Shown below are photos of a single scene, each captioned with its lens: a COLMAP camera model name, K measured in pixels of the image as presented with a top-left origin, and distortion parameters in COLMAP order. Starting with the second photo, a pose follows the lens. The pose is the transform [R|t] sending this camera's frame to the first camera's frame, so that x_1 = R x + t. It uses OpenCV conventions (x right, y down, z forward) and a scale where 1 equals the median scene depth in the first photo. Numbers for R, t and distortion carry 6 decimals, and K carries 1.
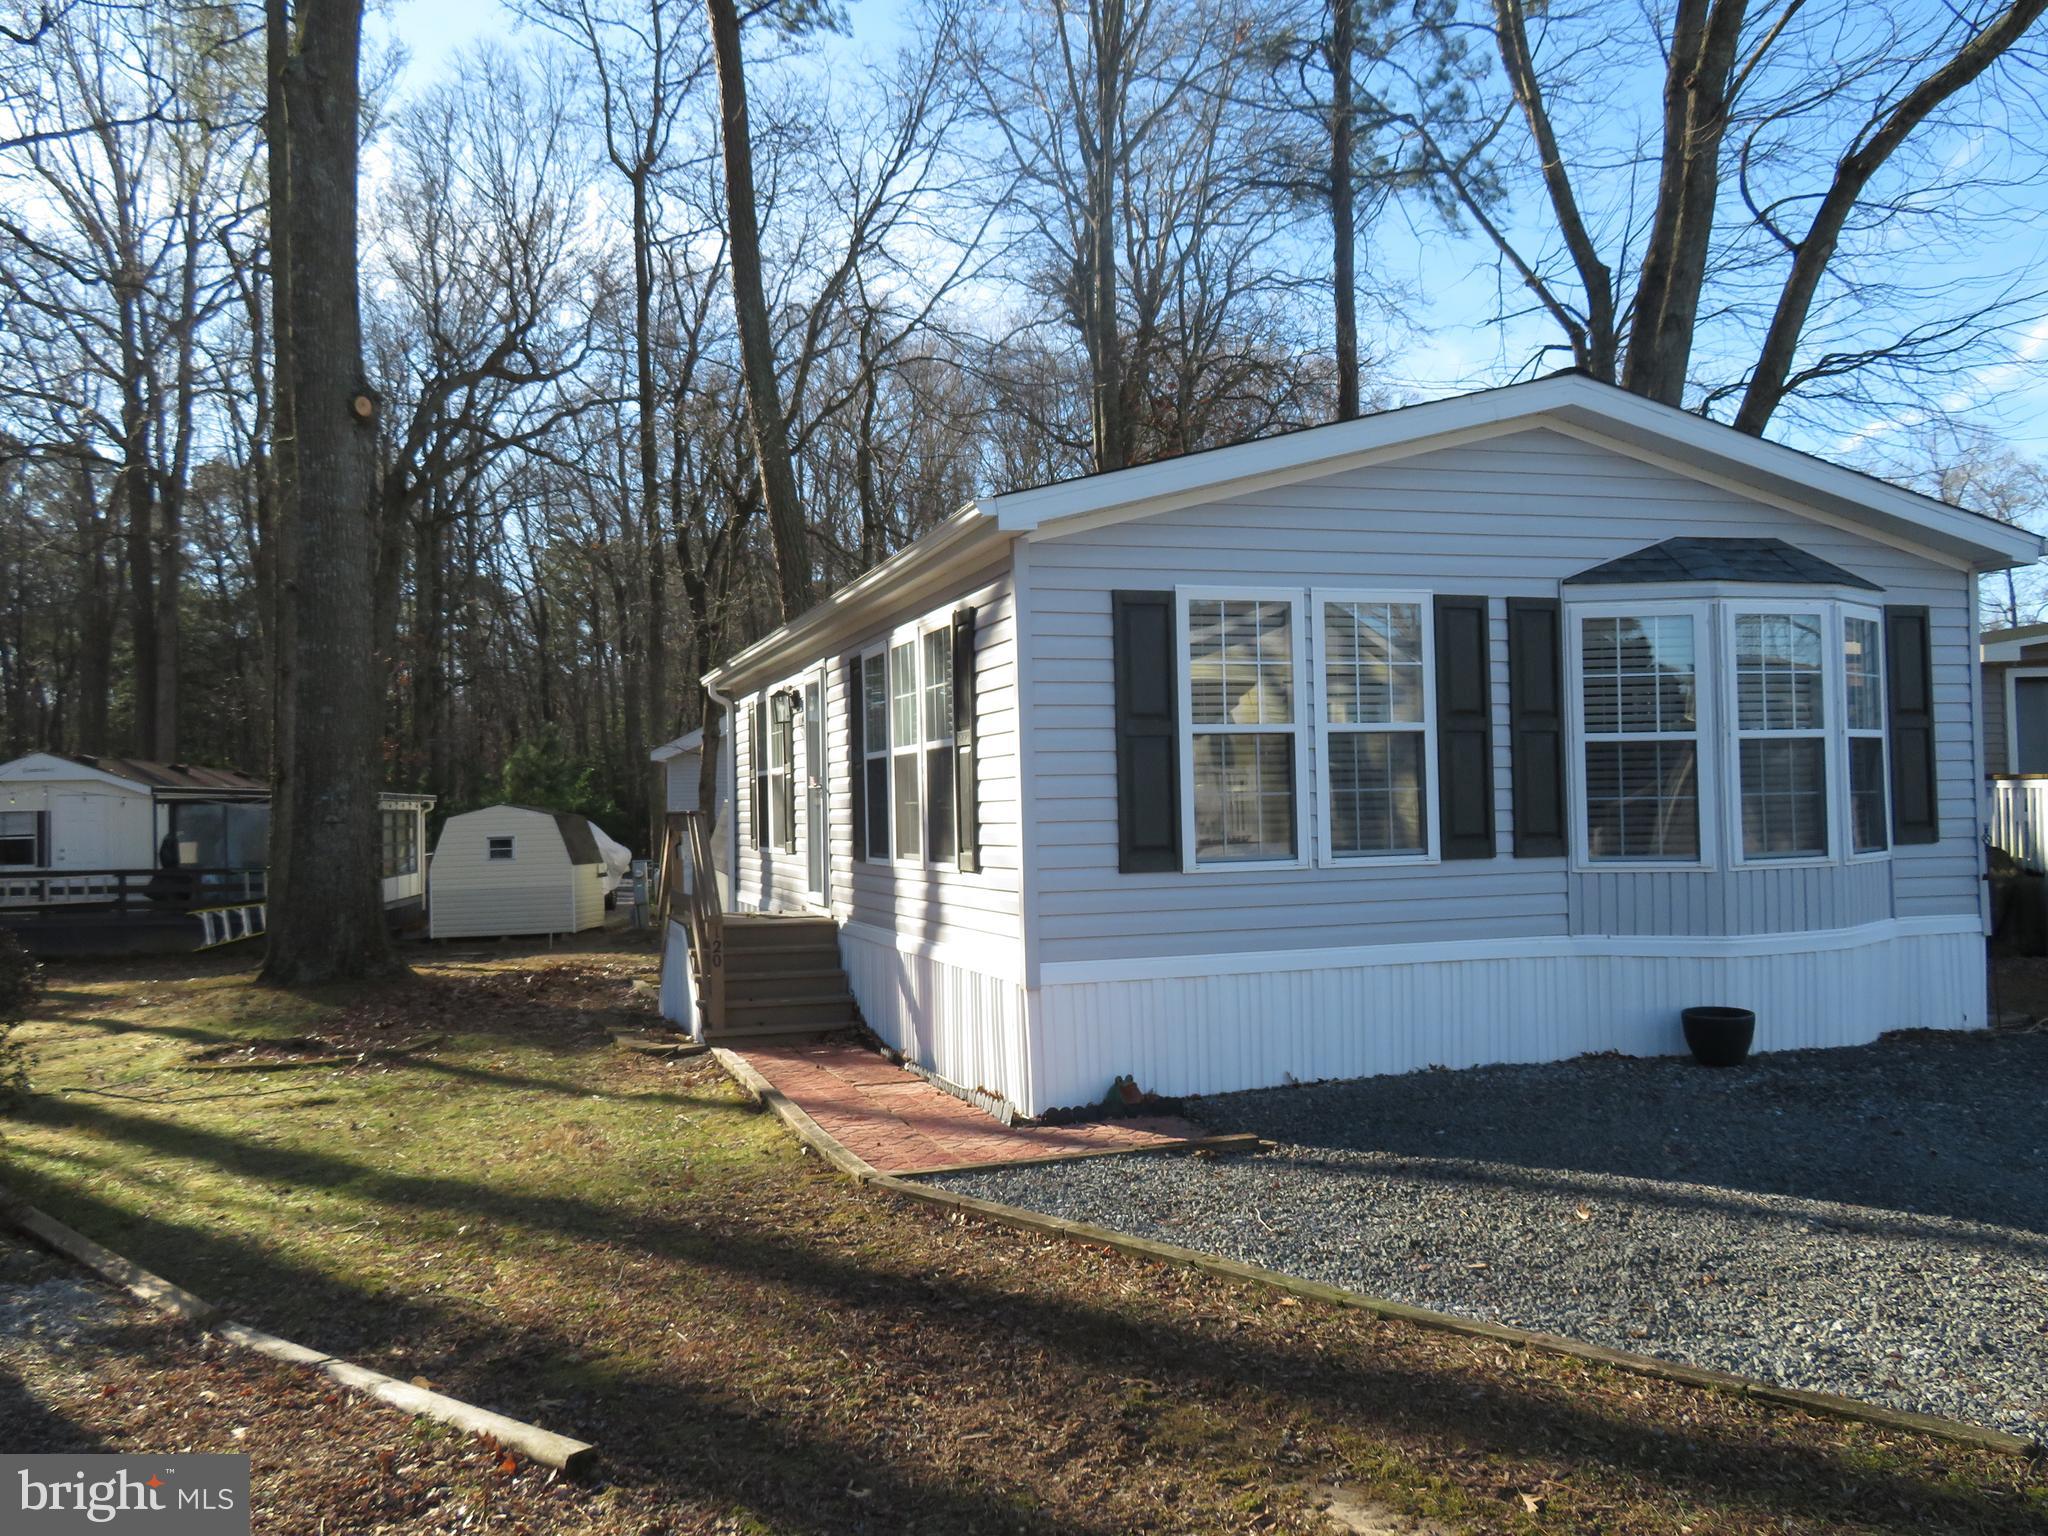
lens RADIAL K [[1621.6, 0, 1020.5], [0, 1621.6, 767.0], [0, 0, 1]] dist [0.000455, 0.002566]
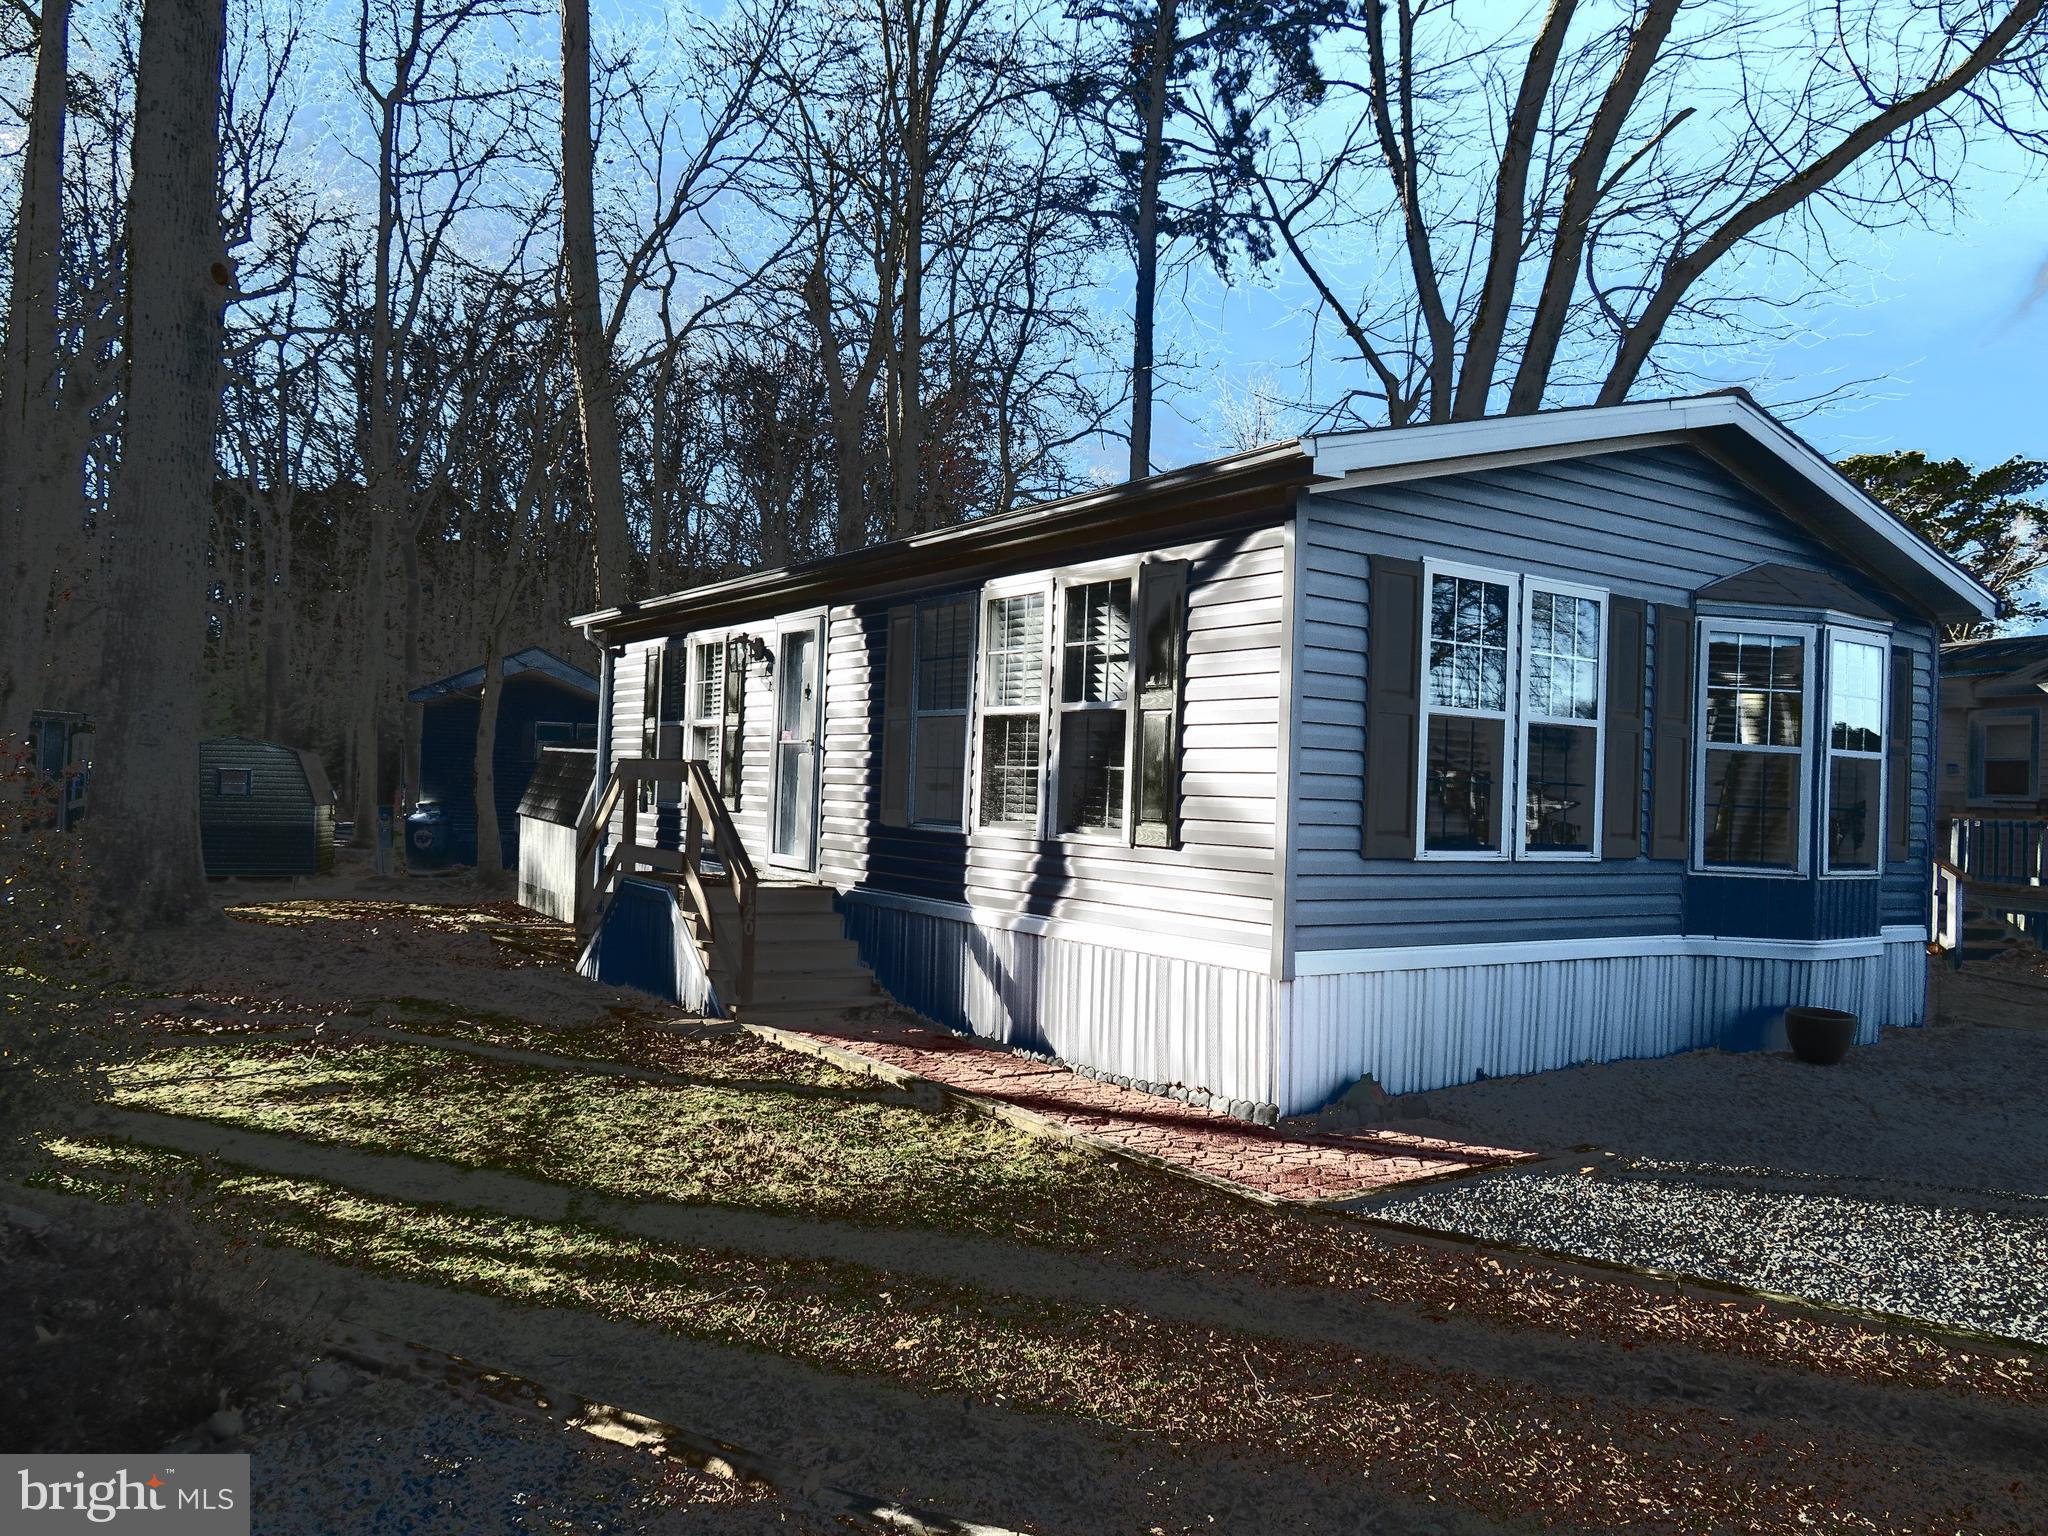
lens RADIAL K [[1436.7, 0, 1025.9], [0, 1436.7, 764.7], [0, 0, 1]] dist [0.000626, -0.001910]
pose [[0.957810, 0.063308, 0.280342, -0.327725], [-0.066020, 0.997818, 0.000229, 0.022473], [-0.279716, -0.018727, 0.959900, 0.233697]]
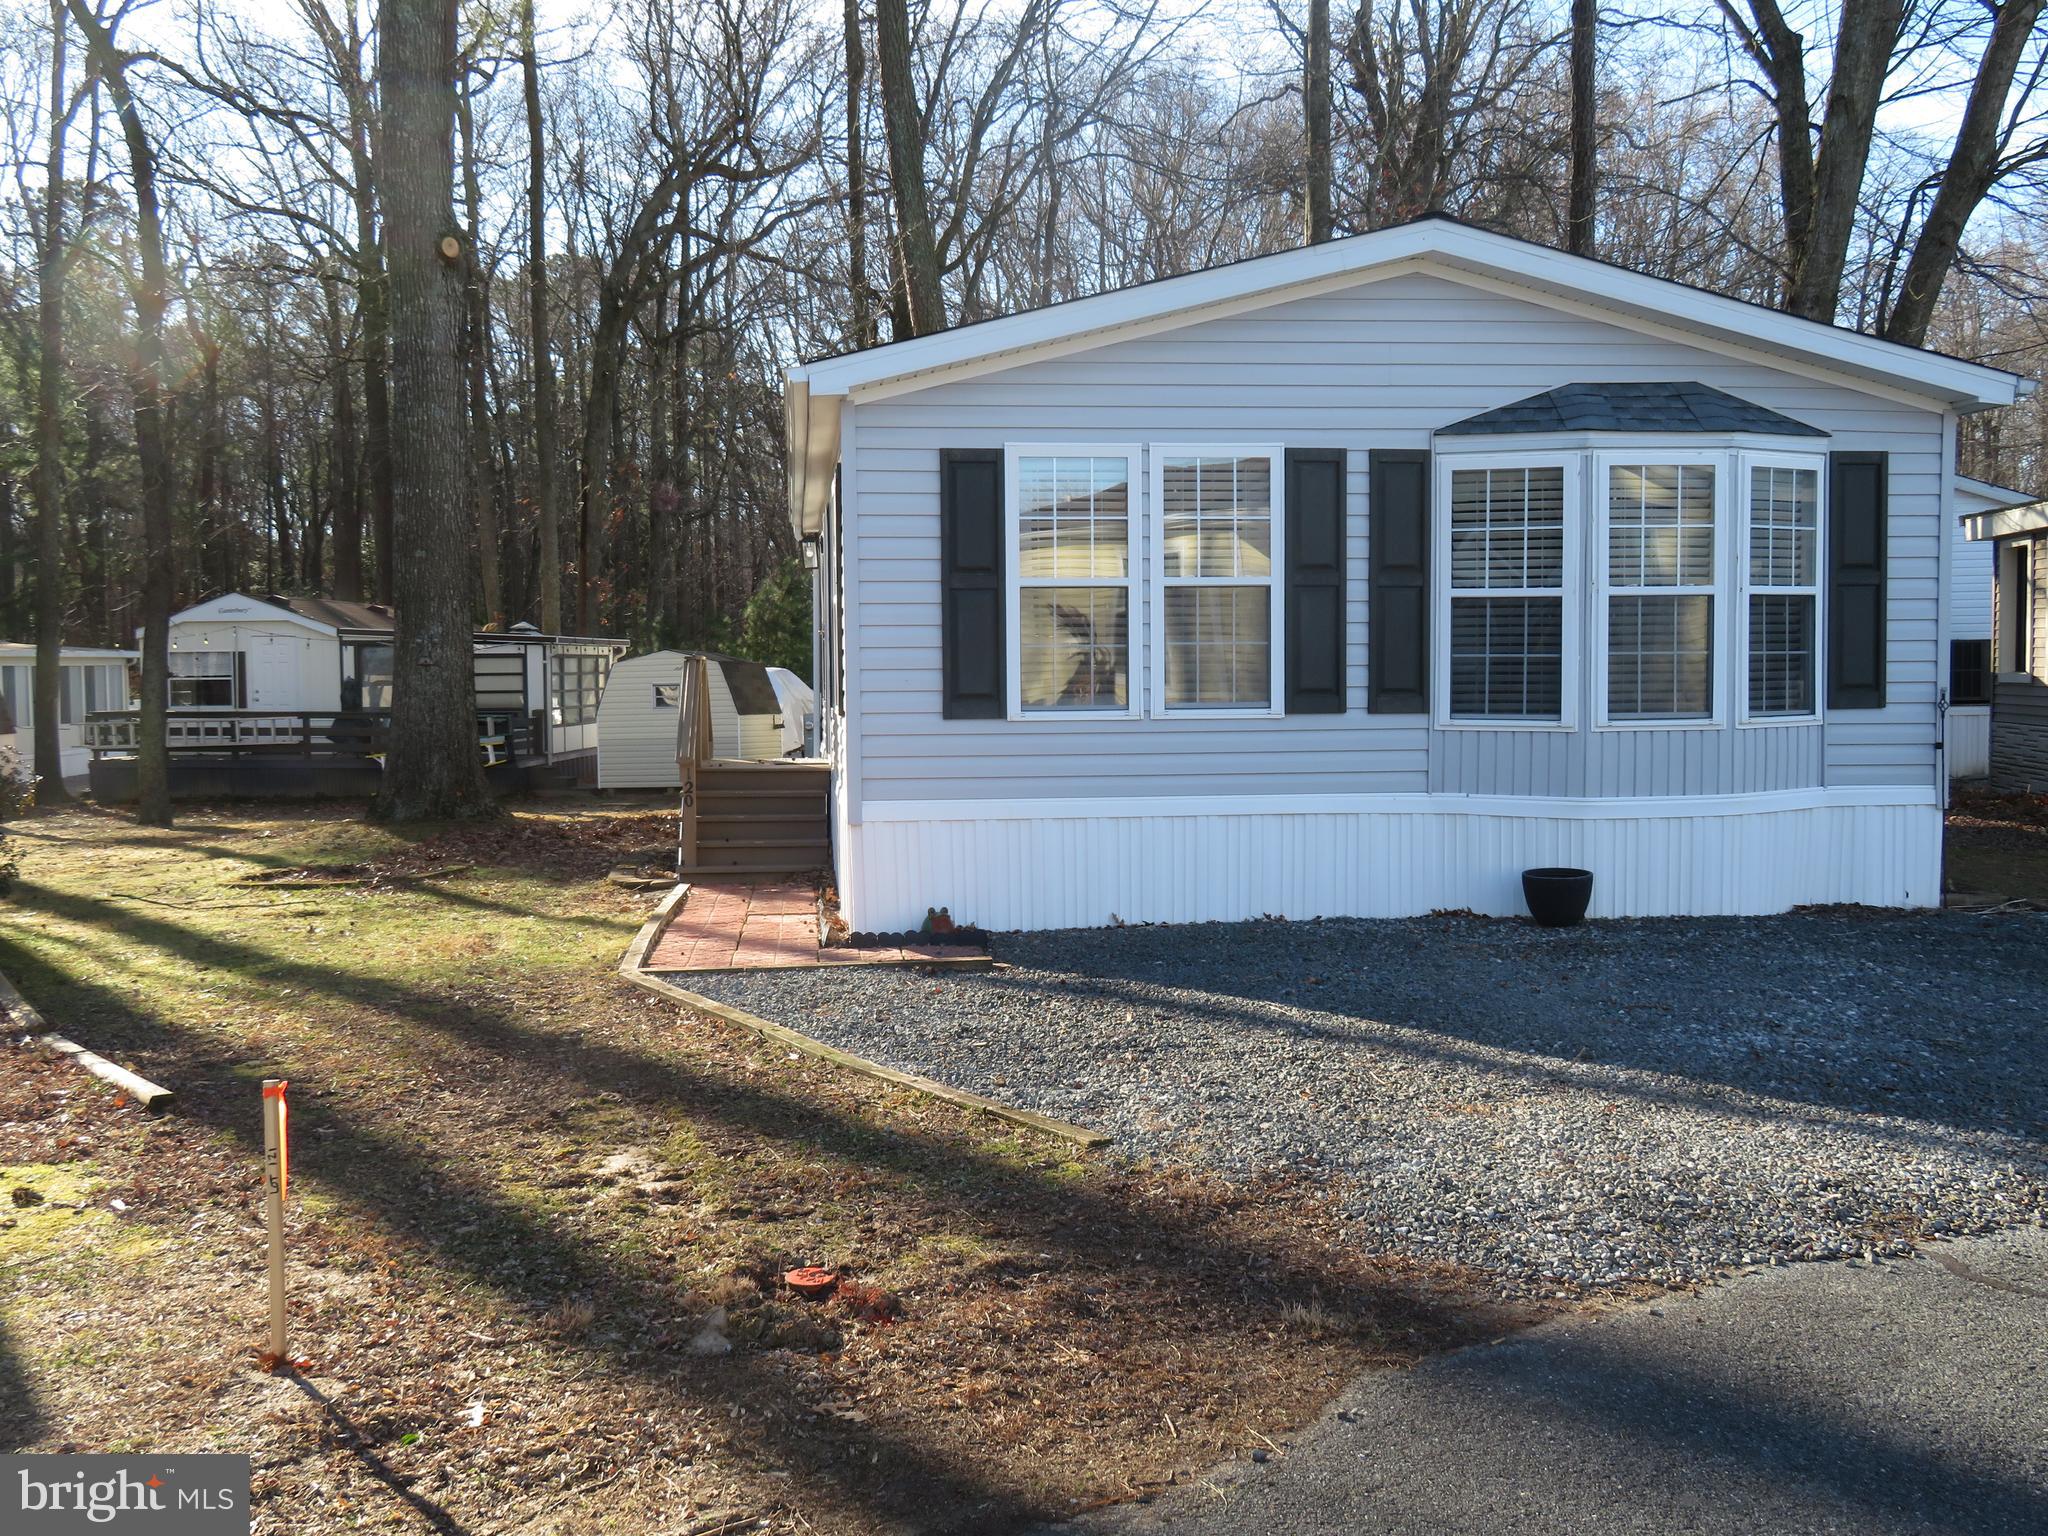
lens RADIAL K [[1926.8, 0, 1023.6], [0, 1926.8, 774.0], [0, 0, 1]] dist [-0.012222, 0.008656]
pose [[0.980407, 0.025193, -0.195367, 0.324387], [-0.008838, 0.996415, 0.084135, -0.004646], [0.196786, -0.080760, 0.977115, -0.199114]]
